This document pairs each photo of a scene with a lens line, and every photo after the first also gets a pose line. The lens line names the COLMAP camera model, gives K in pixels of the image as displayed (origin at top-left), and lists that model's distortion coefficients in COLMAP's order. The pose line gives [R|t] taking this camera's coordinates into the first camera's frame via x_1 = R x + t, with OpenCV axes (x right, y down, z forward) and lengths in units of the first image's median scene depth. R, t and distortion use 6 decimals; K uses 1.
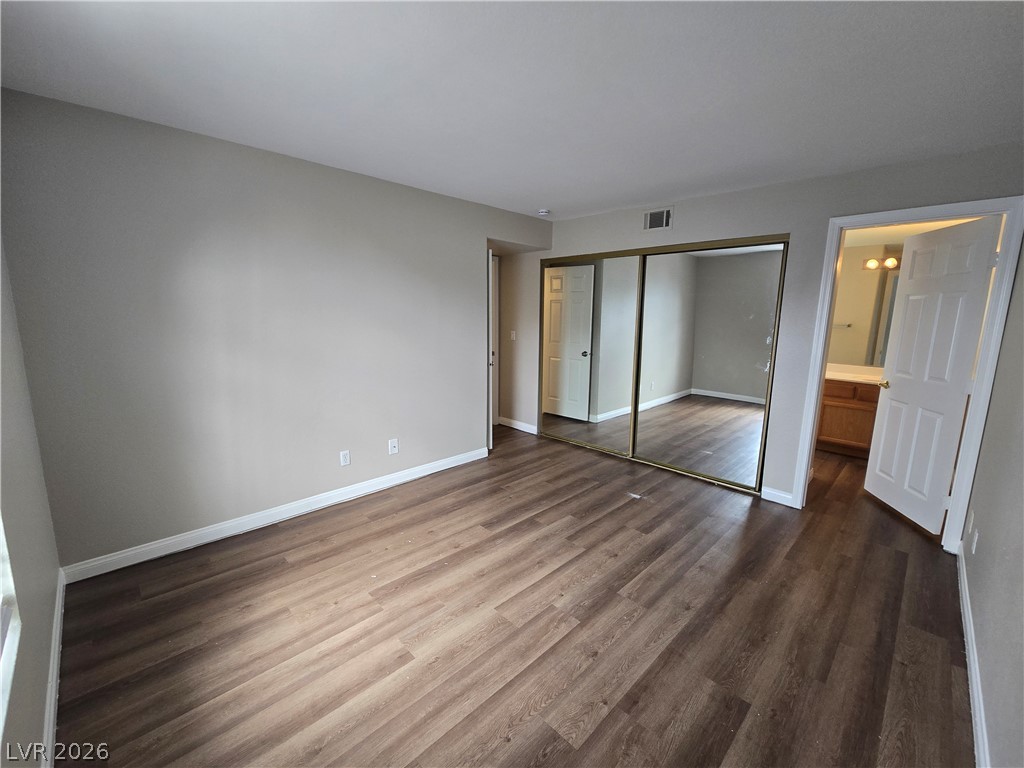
lens RADIAL K [[421.1, 0, 511.7], [0, 421.1, 383.1], [0, 0, 1]] dist [-0.001029, 0.000307]
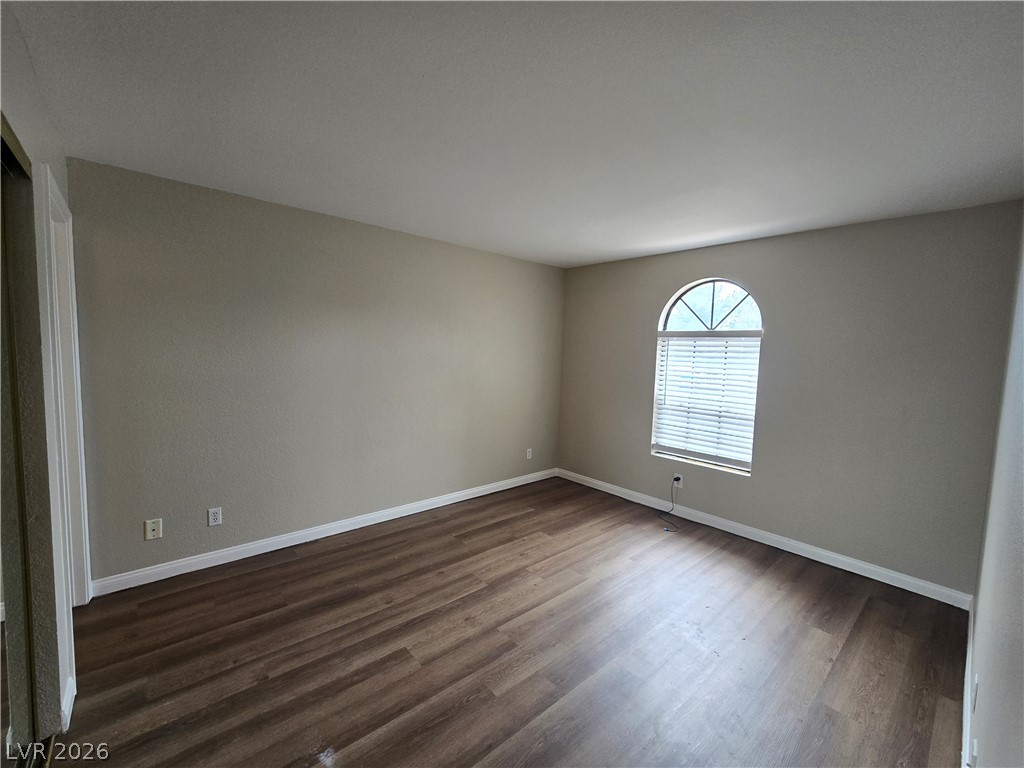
lens RADIAL K [[421.1, 0, 512.0], [0, 421.1, 383.8], [0, 0, 1]] dist [-0.001029, 0.000307]
pose [[-0.997231, -0.052326, 0.052846, 0.140876], [-0.037803, 0.968608, 0.245703, -0.330829], [-0.064044, 0.243025, -0.967903, 1.894989]]
